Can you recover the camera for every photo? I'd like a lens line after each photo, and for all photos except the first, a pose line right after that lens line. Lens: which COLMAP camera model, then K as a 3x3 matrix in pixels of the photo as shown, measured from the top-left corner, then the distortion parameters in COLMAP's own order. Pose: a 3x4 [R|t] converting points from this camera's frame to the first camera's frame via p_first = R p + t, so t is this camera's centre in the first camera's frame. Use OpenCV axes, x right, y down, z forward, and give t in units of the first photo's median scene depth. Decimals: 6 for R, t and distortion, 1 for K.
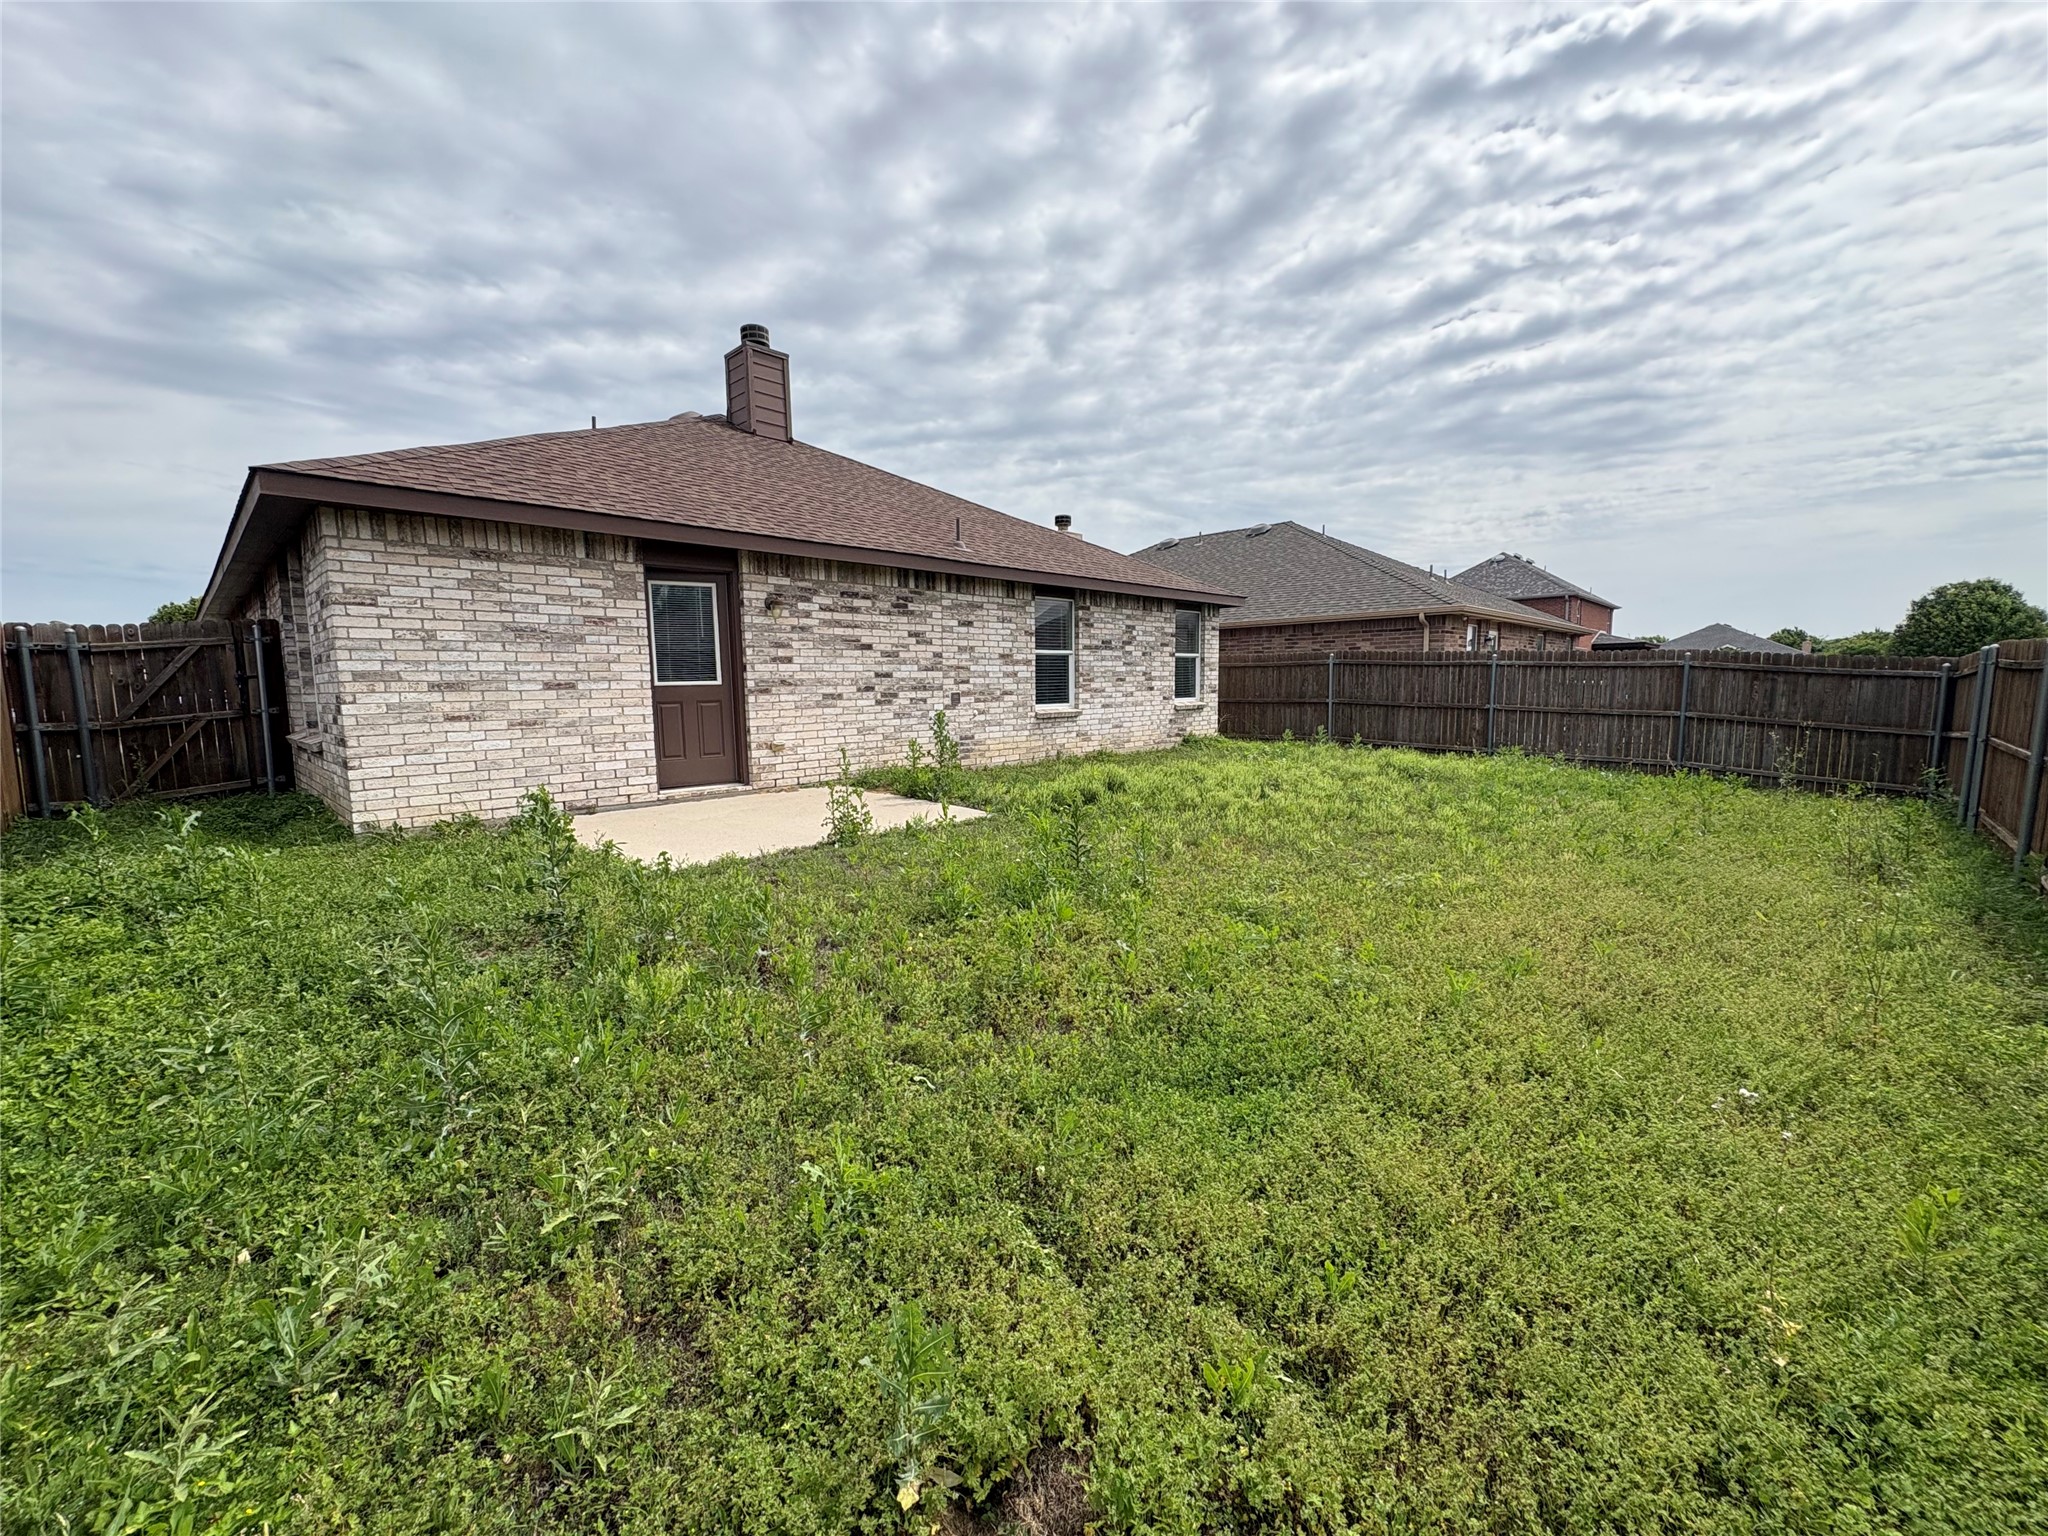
lens RADIAL K [[815.5, 0, 1023.7], [0, 815.5, 766.2], [0, 0, 1]] dist [0.002474, -0.002192]
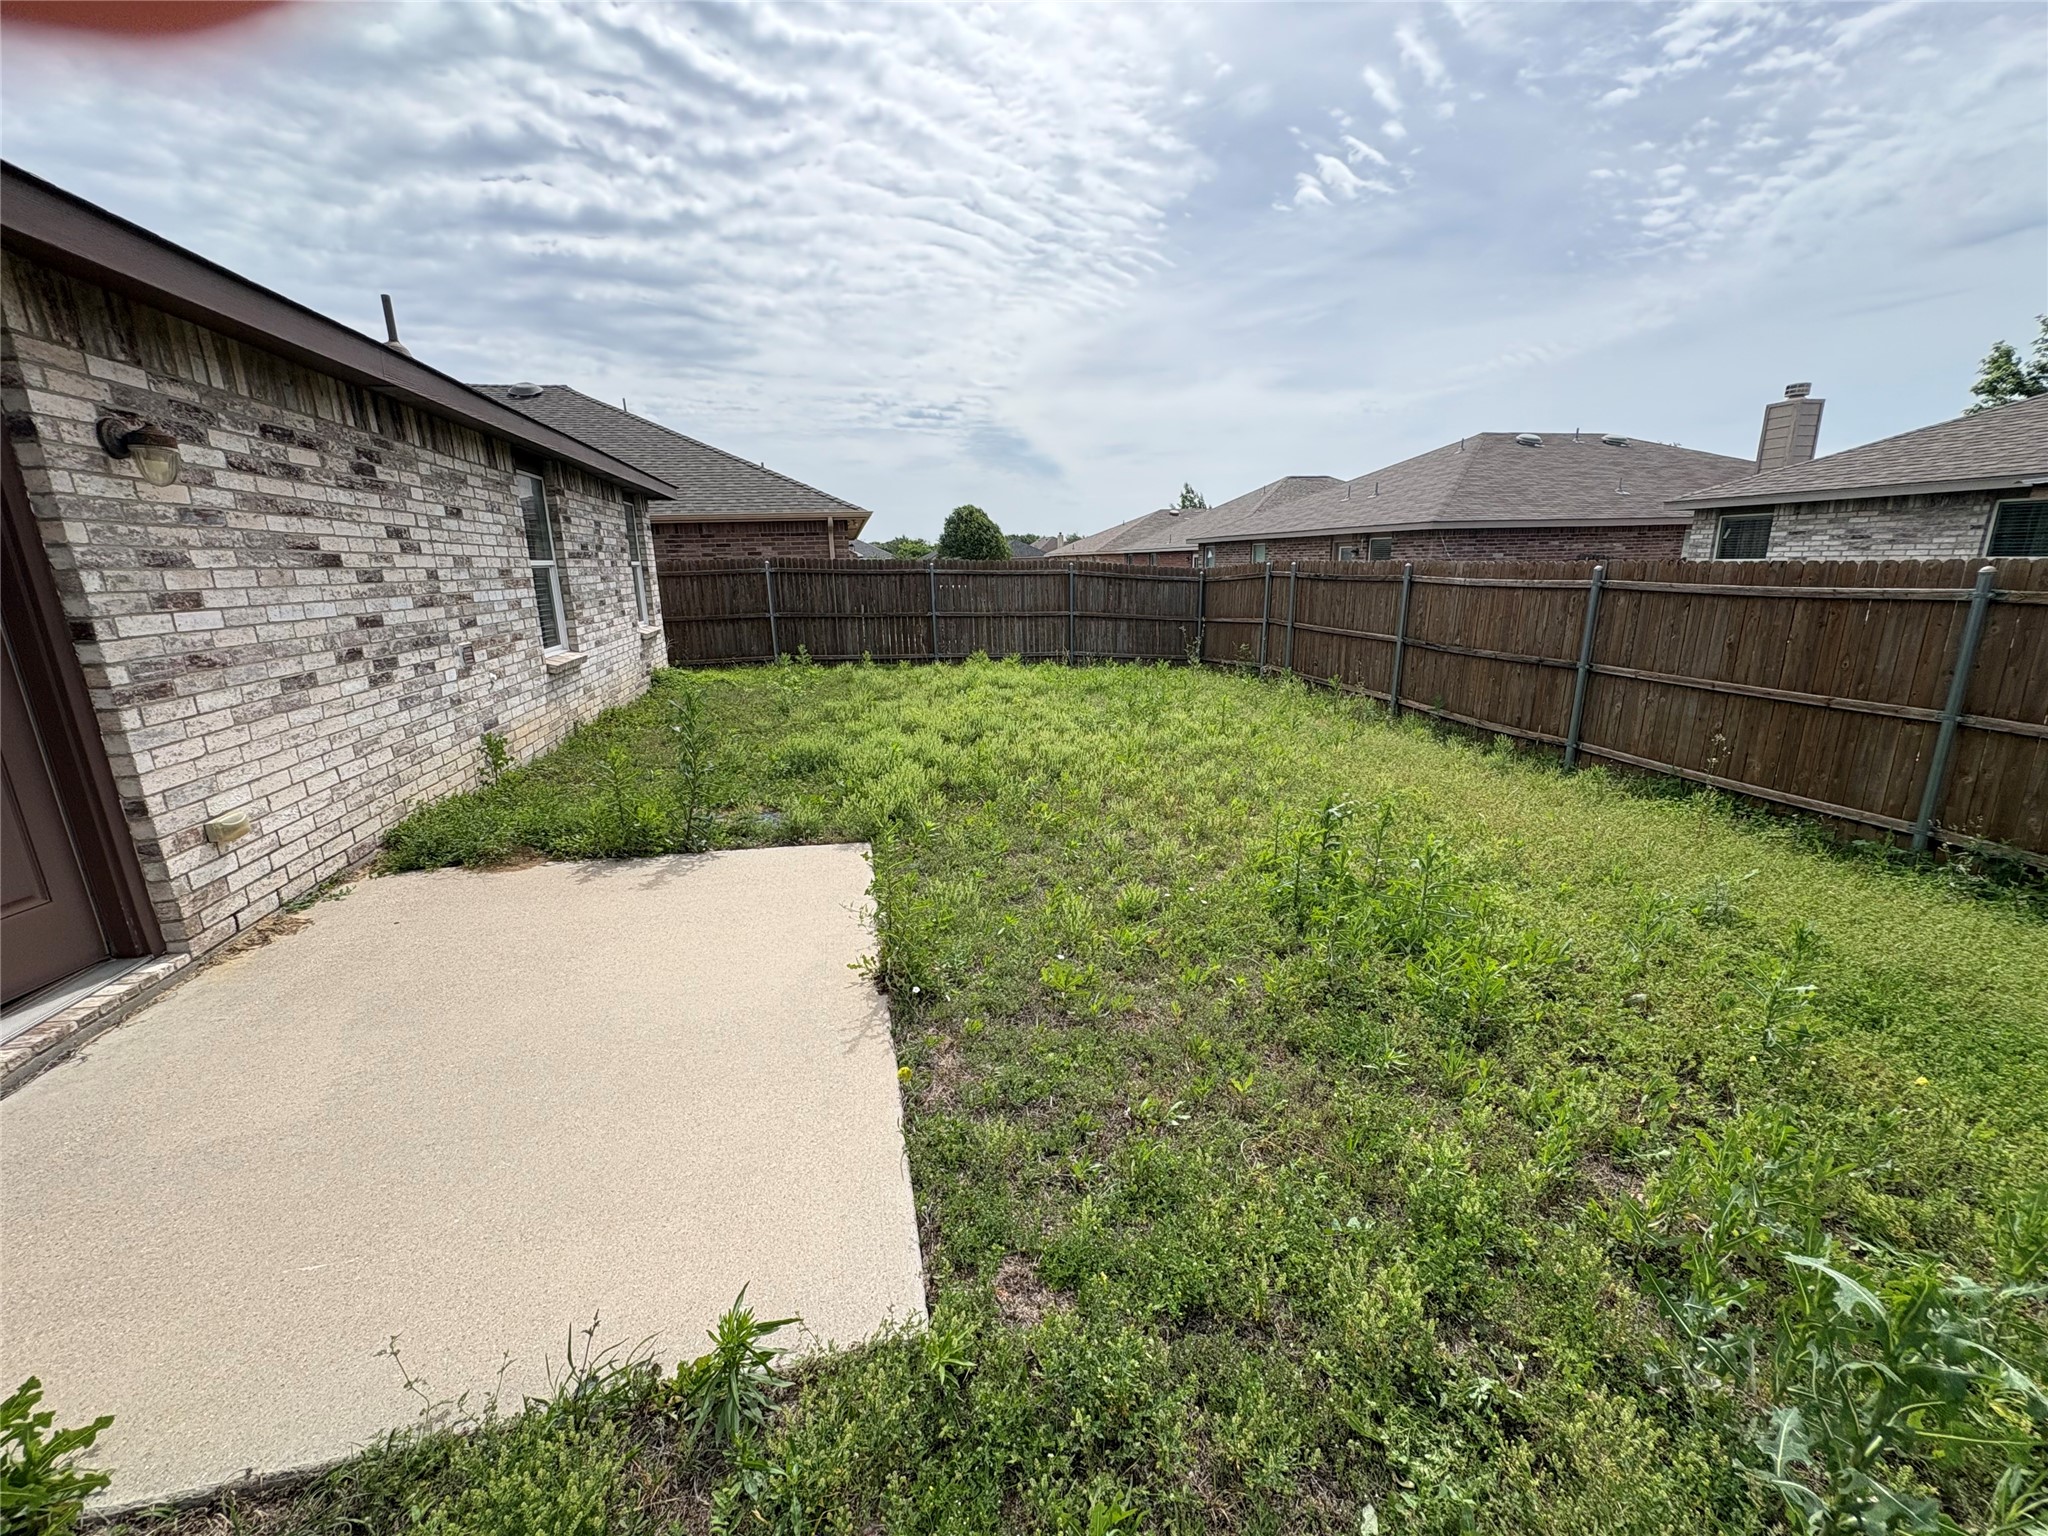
lens RADIAL K [[815.5, 0, 1023.7], [0, 815.5, 766.2], [0, 0, 1]] dist [0.002474, -0.002192]
pose [[0.567187, -0.200483, 0.798815, -0.356990], [0.102111, 0.979554, 0.173342, -0.075246], [-0.817234, -0.016750, 0.576062, 0.433512]]
